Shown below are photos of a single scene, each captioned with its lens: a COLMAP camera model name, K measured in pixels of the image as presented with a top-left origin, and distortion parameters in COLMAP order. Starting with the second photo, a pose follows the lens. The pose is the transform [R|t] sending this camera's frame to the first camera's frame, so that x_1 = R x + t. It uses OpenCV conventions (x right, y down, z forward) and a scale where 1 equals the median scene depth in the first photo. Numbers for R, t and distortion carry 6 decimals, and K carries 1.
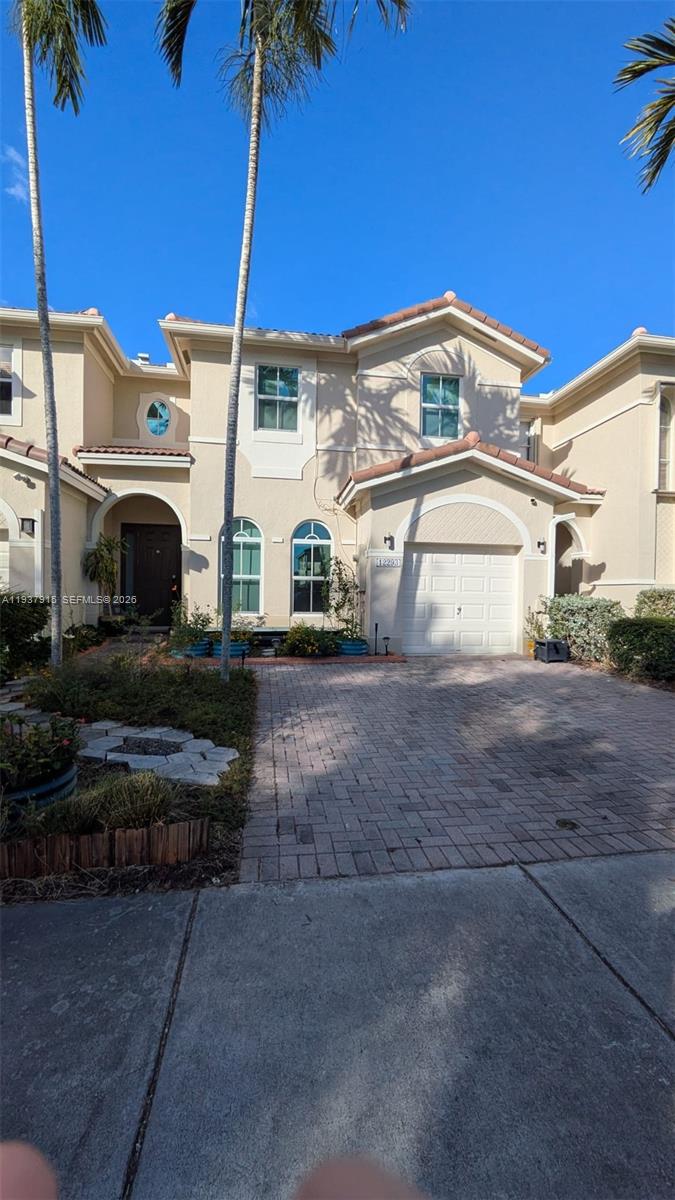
lens RADIAL K [[472.2, 0, 338.3], [0, 472.2, 601.9], [0, 0, 1]] dist [0.002457, 0.000789]
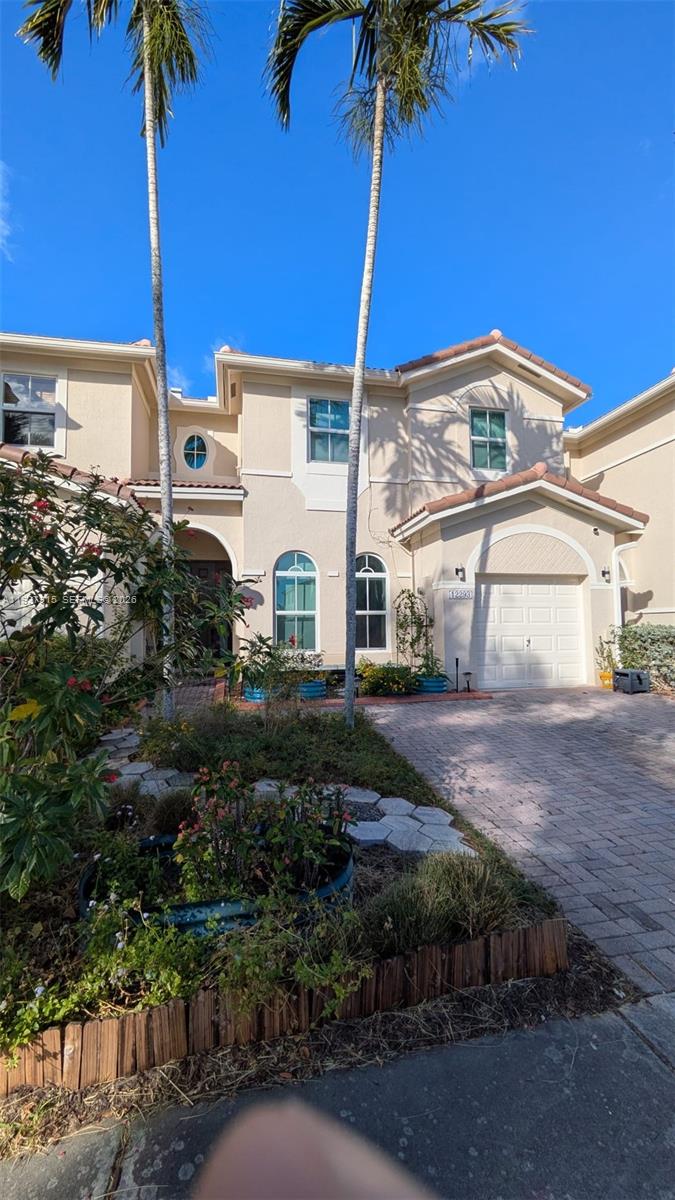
lens RADIAL K [[472.2, 0, 338.1], [0, 472.2, 602.4], [0, 0, 1]] dist [0.002457, 0.000789]
pose [[0.997706, -0.021316, 0.064246, -0.195719], [0.025980, 0.997018, -0.072664, -0.003317], [-0.062506, 0.074166, 0.995285, 0.050899]]
